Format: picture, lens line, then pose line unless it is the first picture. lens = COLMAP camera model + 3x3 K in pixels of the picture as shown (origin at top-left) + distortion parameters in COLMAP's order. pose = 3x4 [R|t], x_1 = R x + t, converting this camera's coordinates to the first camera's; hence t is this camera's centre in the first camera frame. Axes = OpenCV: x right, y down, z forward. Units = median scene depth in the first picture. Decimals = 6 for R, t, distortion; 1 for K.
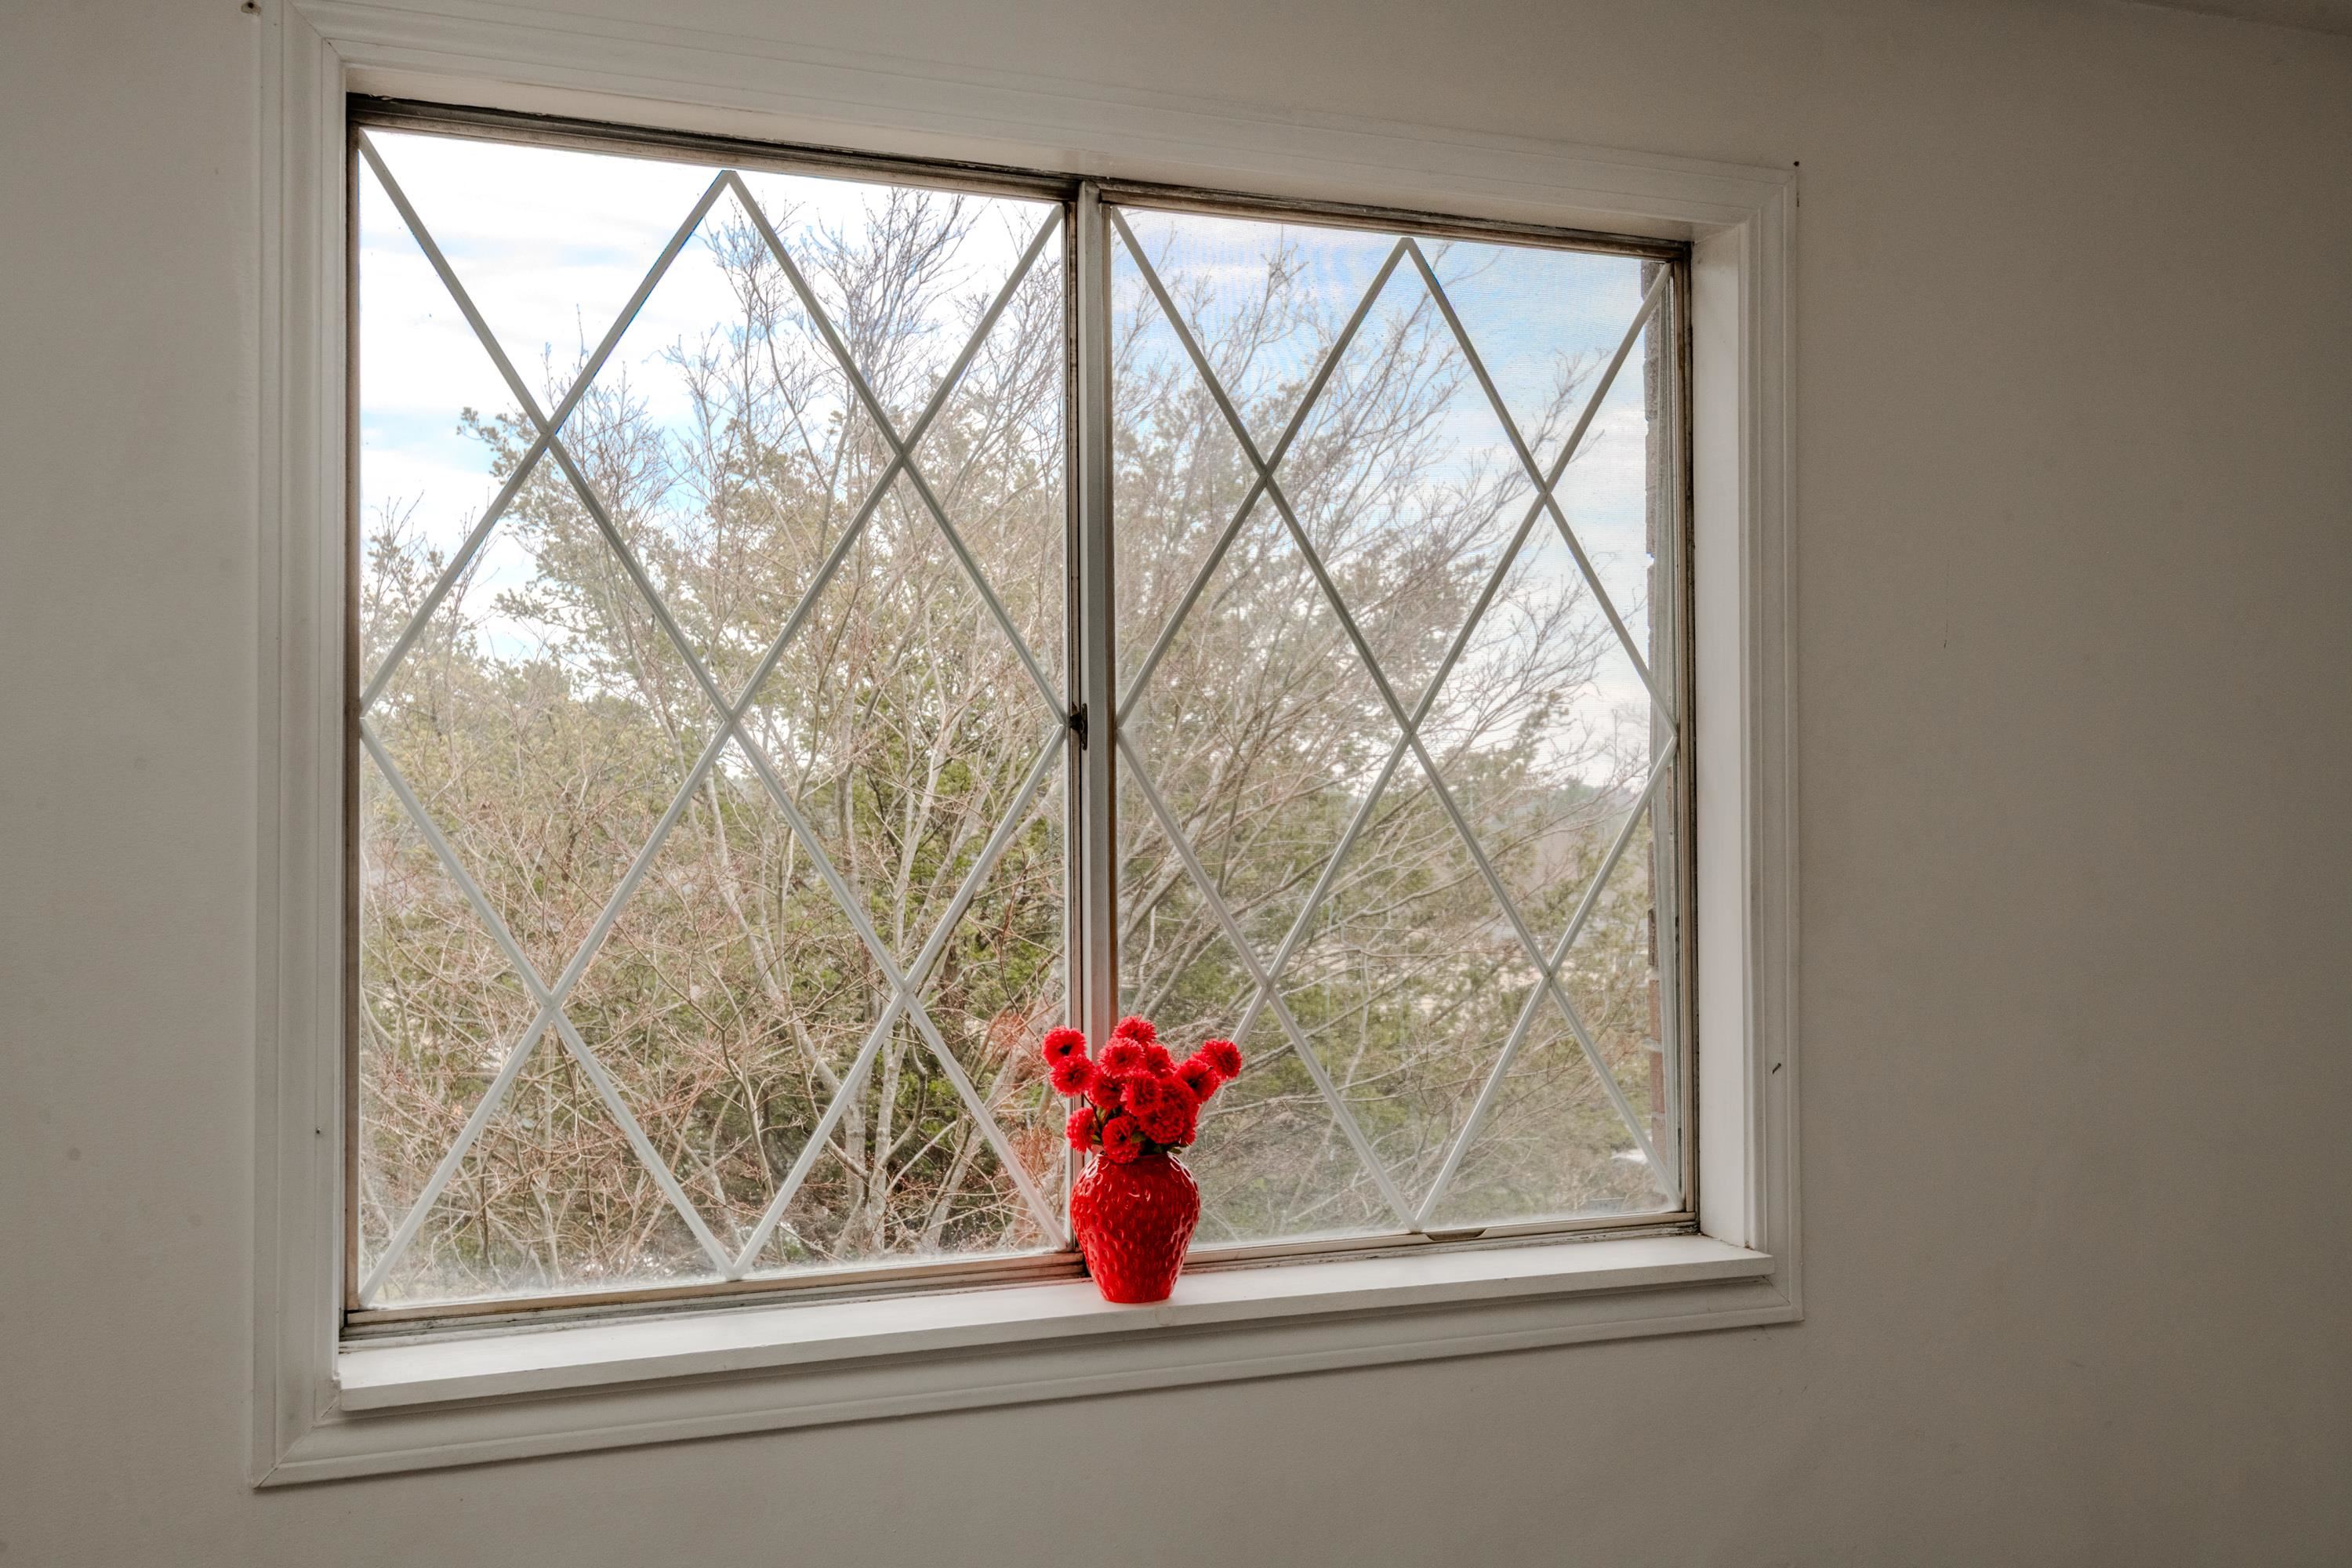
lens RADIAL K [[2274.1, 0, 1176.0], [0, 2274.1, 784.0], [0, 0, 1]] dist [0.018111, 0.004339]
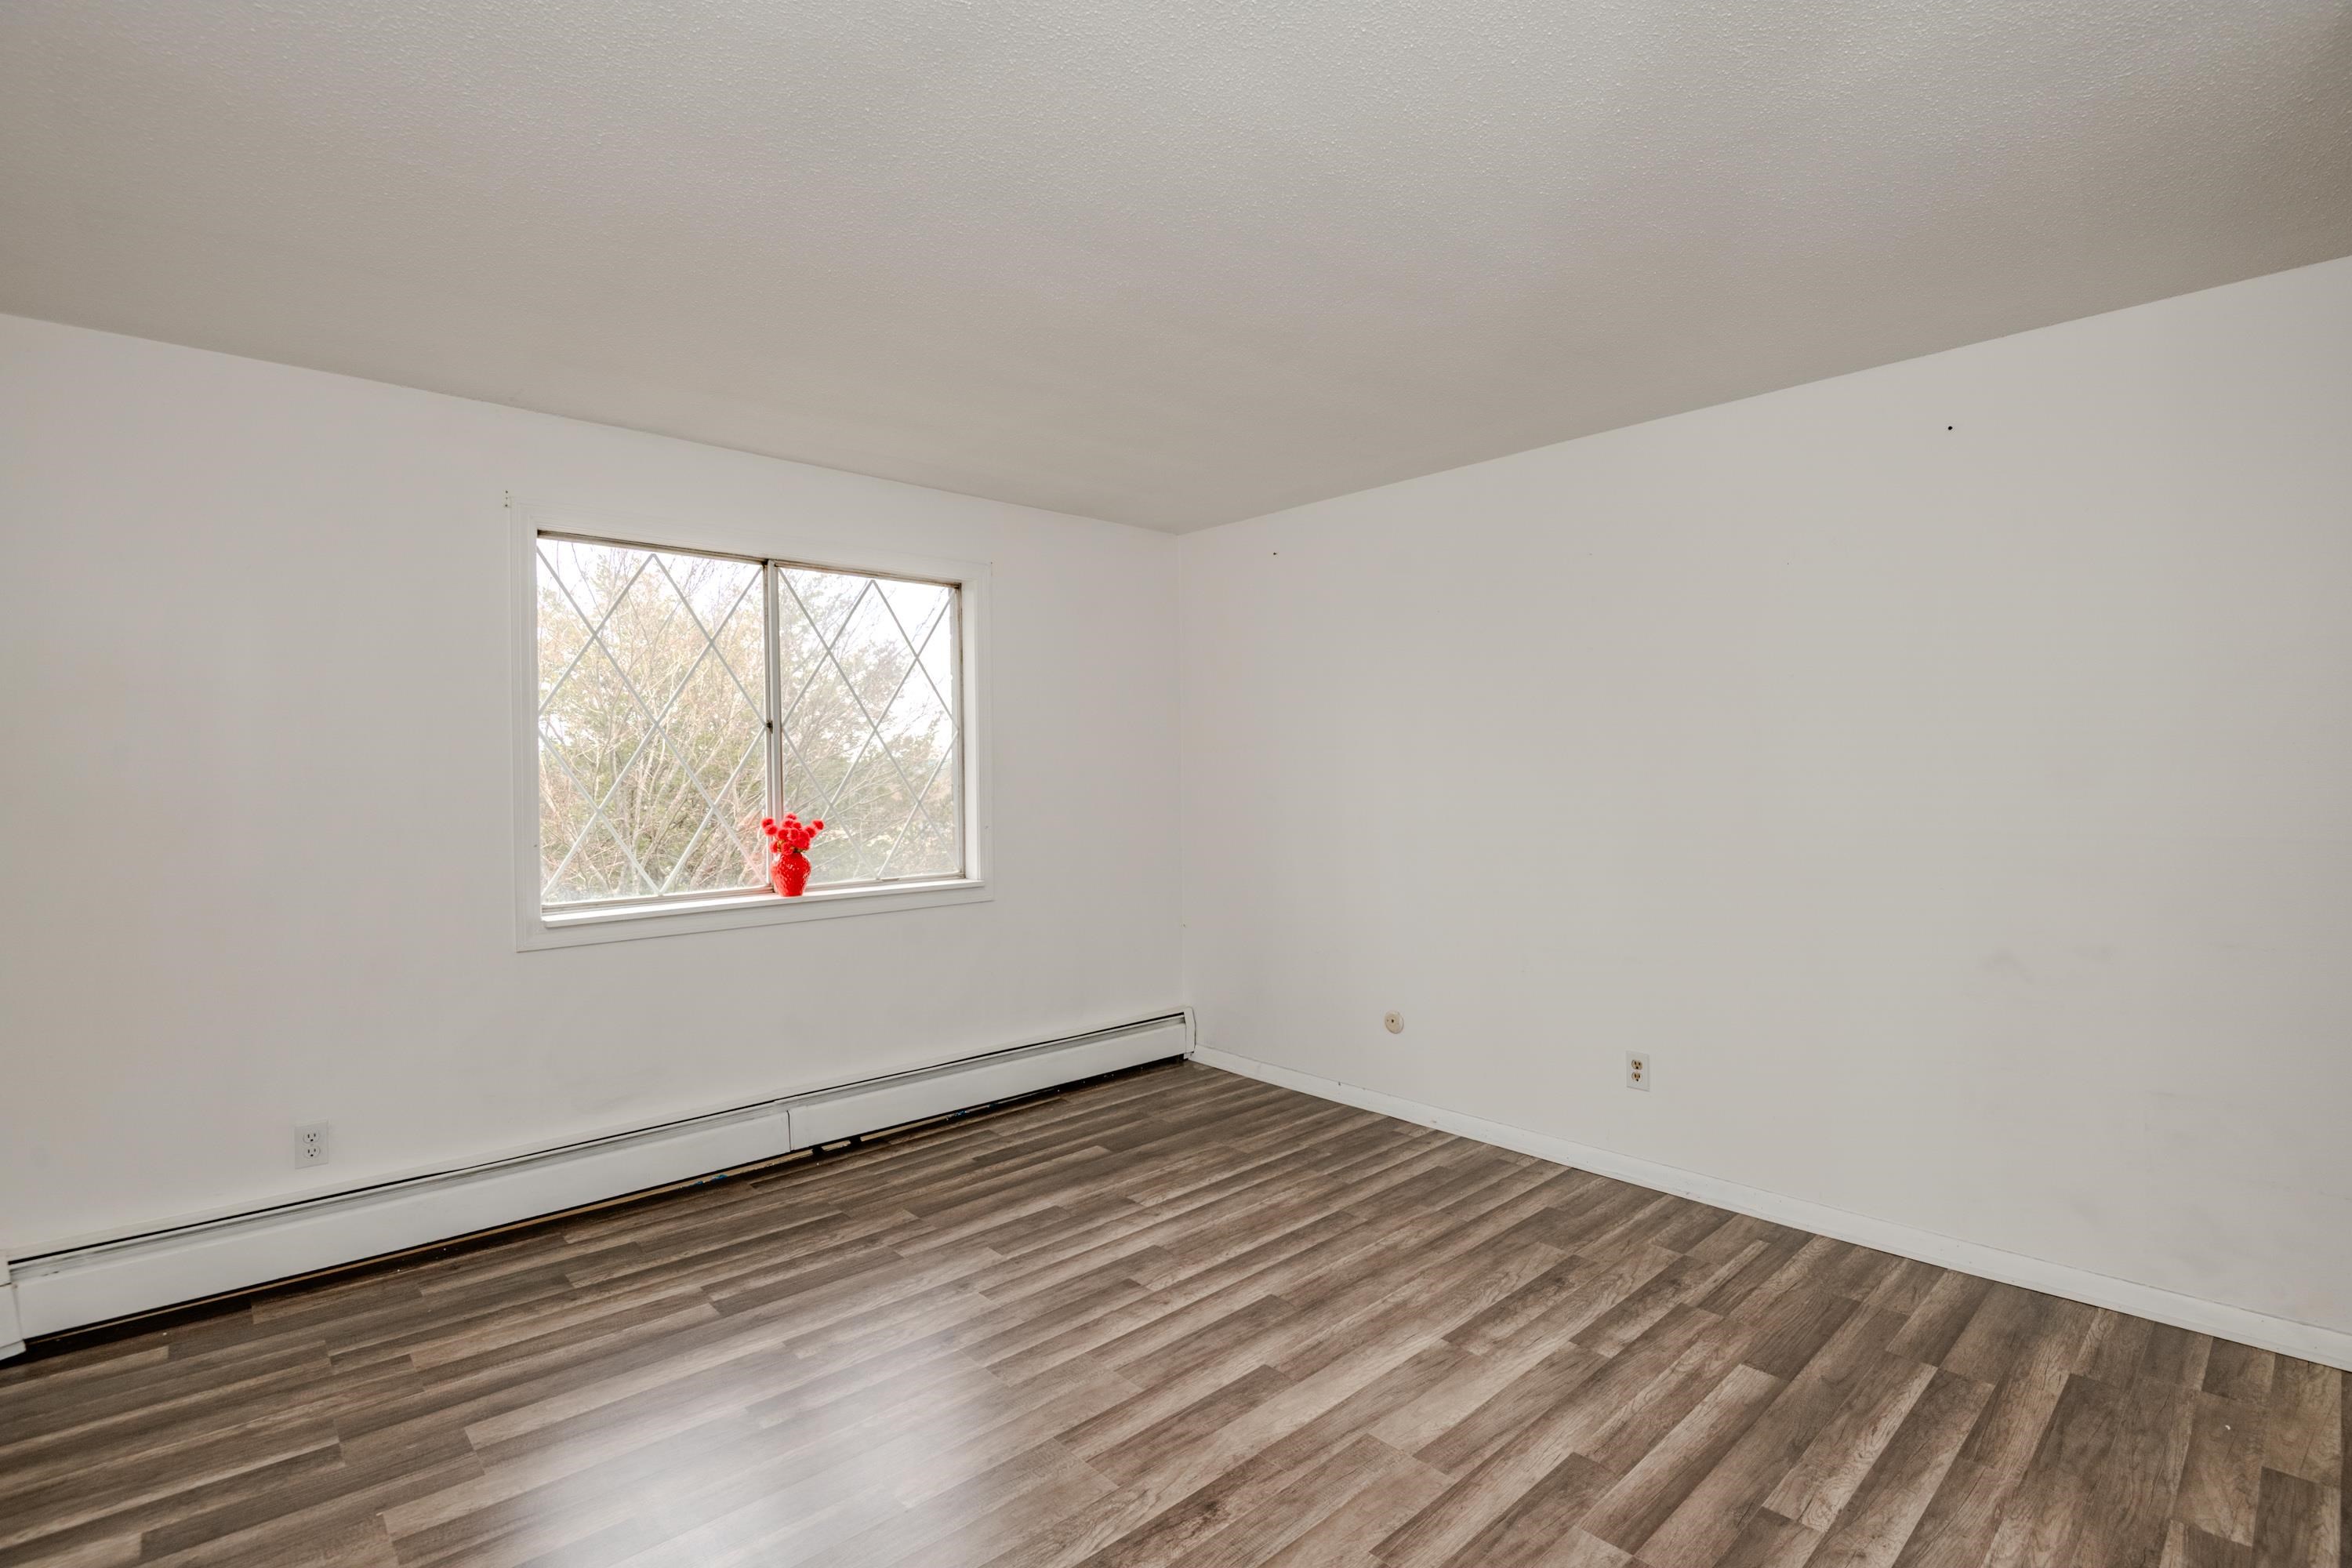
lens RADIAL K [[1085.7, 0, 1195.4], [0, 1085.7, 777.7], [0, 0, 1]] dist [0.014612, -0.021409]
pose [[0.927452, -0.009432, 0.373822, -0.060534], [0.002799, 0.999829, 0.018282, 0.021349], [-0.373931, -0.015909, 0.927320, -0.682423]]
